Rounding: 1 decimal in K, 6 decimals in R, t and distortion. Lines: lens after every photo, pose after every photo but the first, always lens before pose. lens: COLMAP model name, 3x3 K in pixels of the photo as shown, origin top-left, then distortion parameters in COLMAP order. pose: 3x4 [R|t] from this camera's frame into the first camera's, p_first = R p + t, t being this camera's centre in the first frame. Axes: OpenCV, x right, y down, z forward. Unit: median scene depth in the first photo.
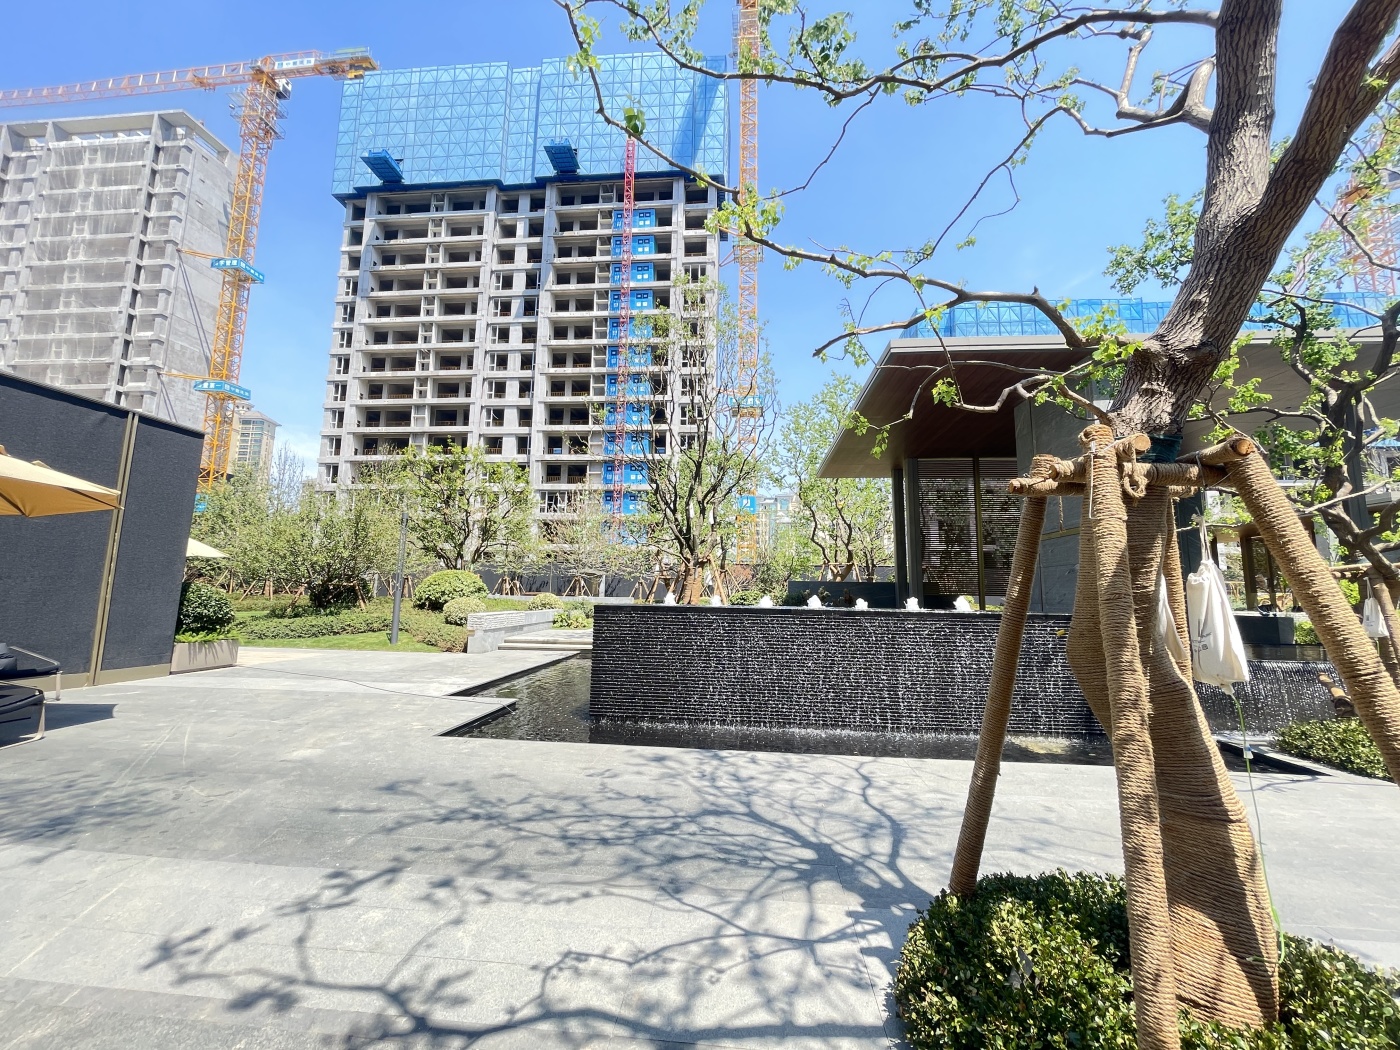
lens RADIAL K [[562.8, 0, 700.0], [0, 562.8, 525.0], [0, 0, 1]] dist [-0.000360, 0.000137]
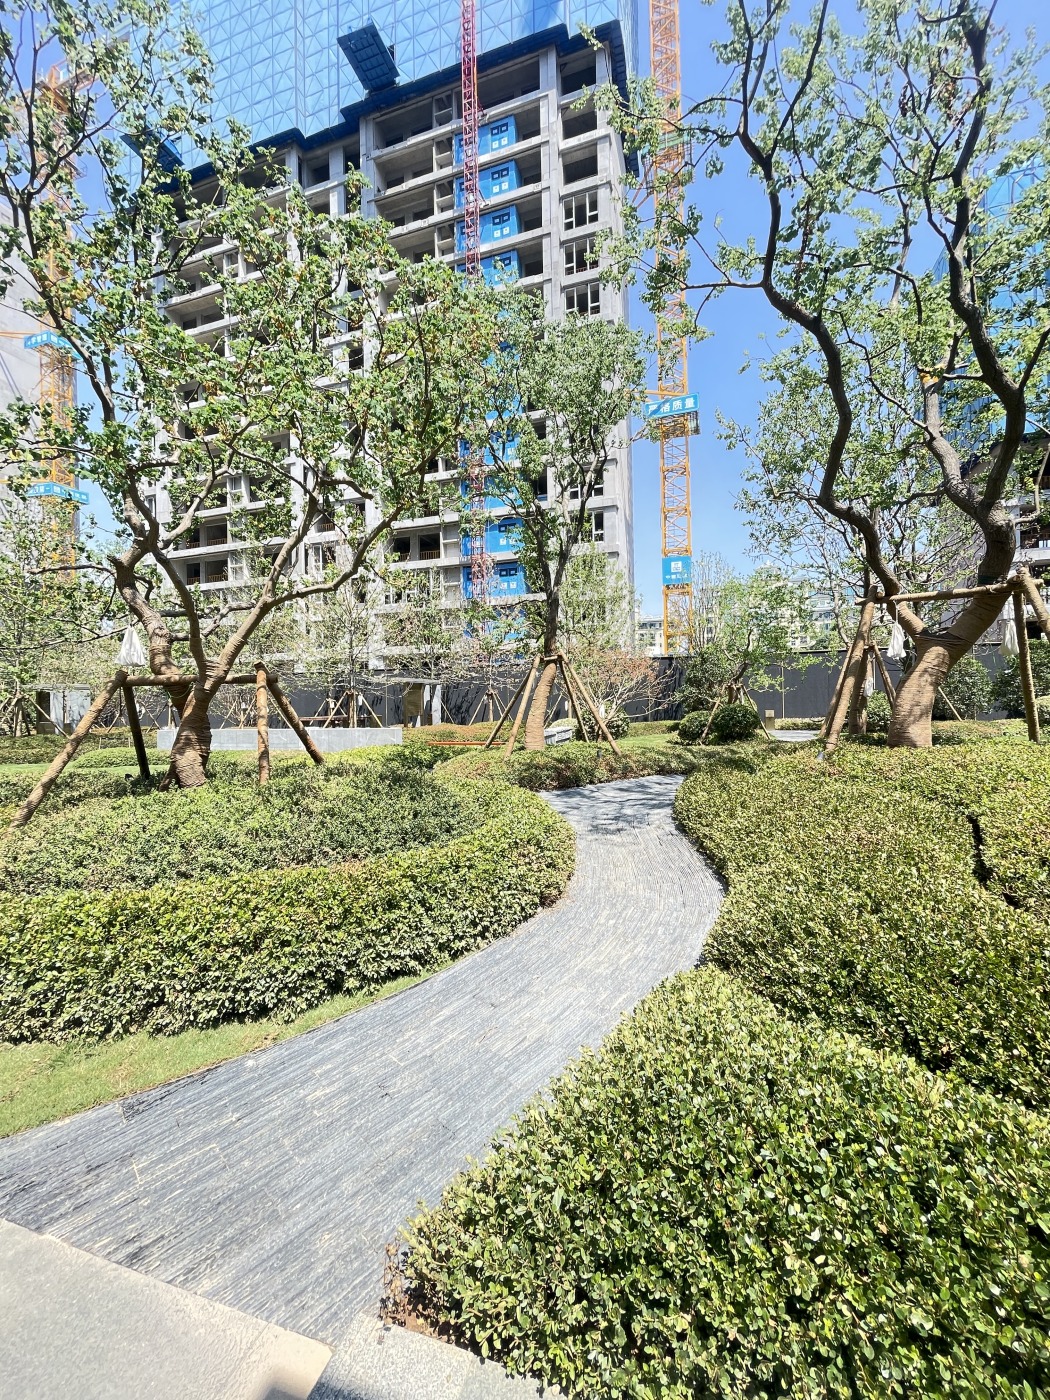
lens RADIAL K [[562.8, 0, 525.0], [0, 562.8, 700.0], [0, 0, 1]] dist [-0.000360, 0.000137]
pose [[0.973462, -0.036787, -0.225873, 0.053558], [0.062961, 0.991959, 0.109791, 0.032284], [0.220018, -0.121098, 0.967950, 0.303707]]
